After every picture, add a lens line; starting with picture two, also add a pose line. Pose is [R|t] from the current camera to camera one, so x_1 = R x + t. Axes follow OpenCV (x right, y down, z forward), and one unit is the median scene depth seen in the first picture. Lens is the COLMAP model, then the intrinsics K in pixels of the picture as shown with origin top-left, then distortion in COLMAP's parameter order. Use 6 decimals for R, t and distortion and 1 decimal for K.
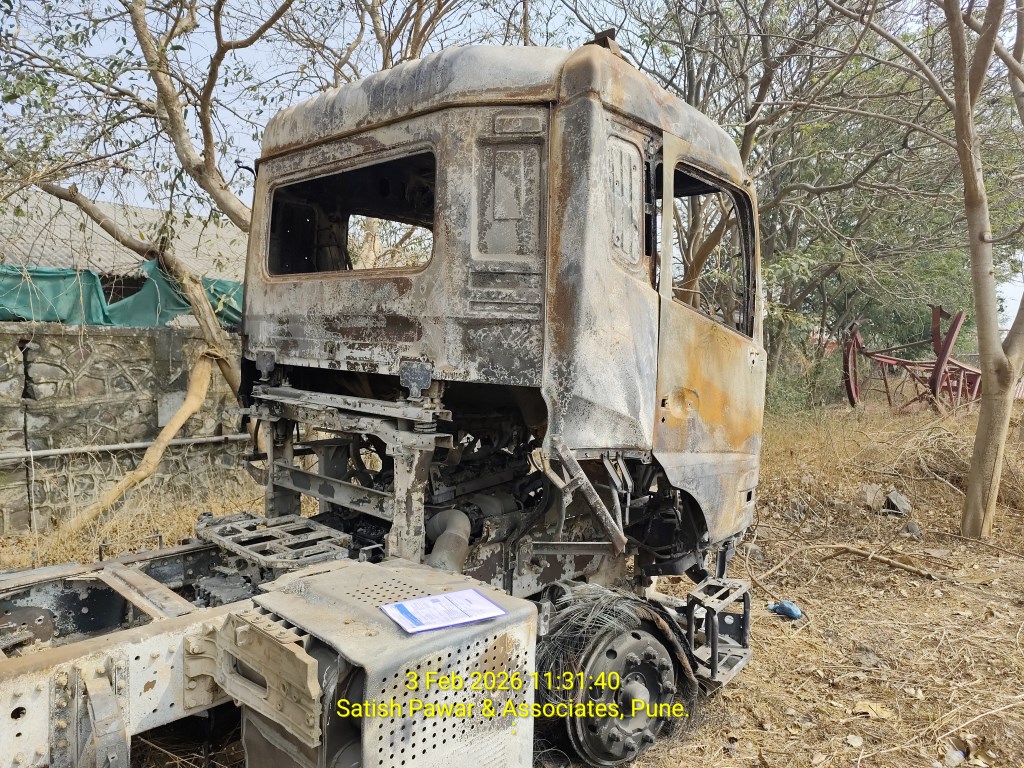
lens RADIAL K [[704.4, 0, 513.1], [0, 704.4, 385.3], [0, 0, 1]] dist [0.007857, -0.002664]
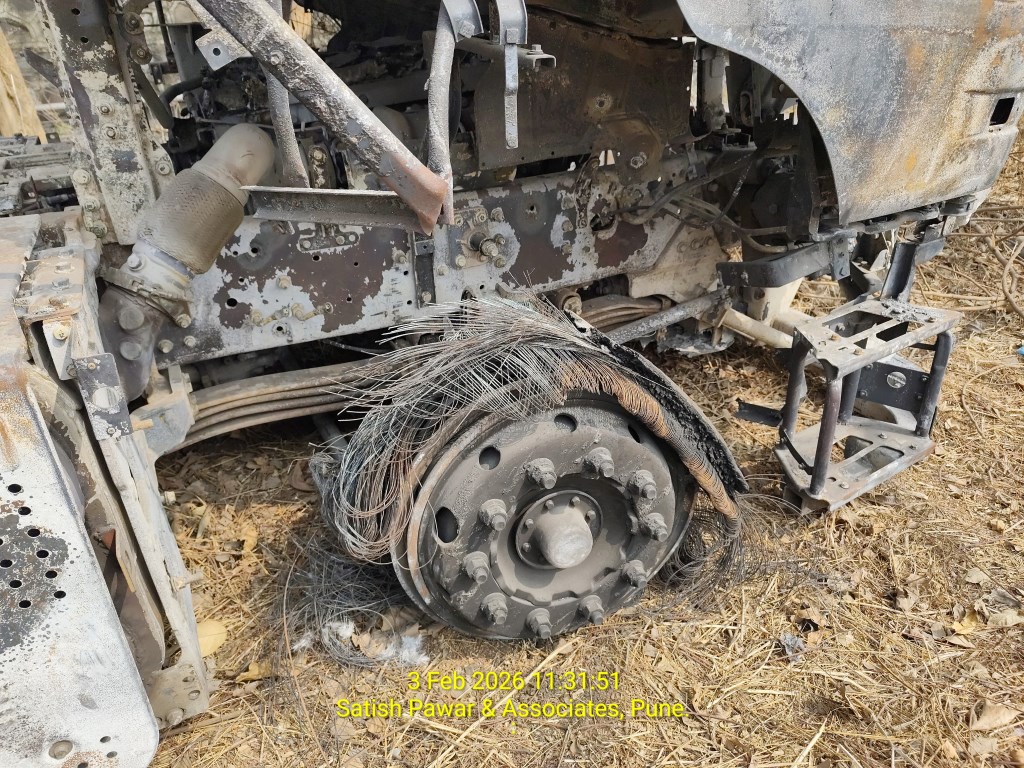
lens RADIAL K [[704.4, 0, 510.4], [0, 704.4, 381.3], [0, 0, 1]] dist [0.007857, -0.002664]
pose [[0.939274, 0.113485, -0.323859, 0.233471], [0.033002, 0.909490, 0.414413, 0.128999], [0.341577, -0.399936, 0.850516, 0.530618]]
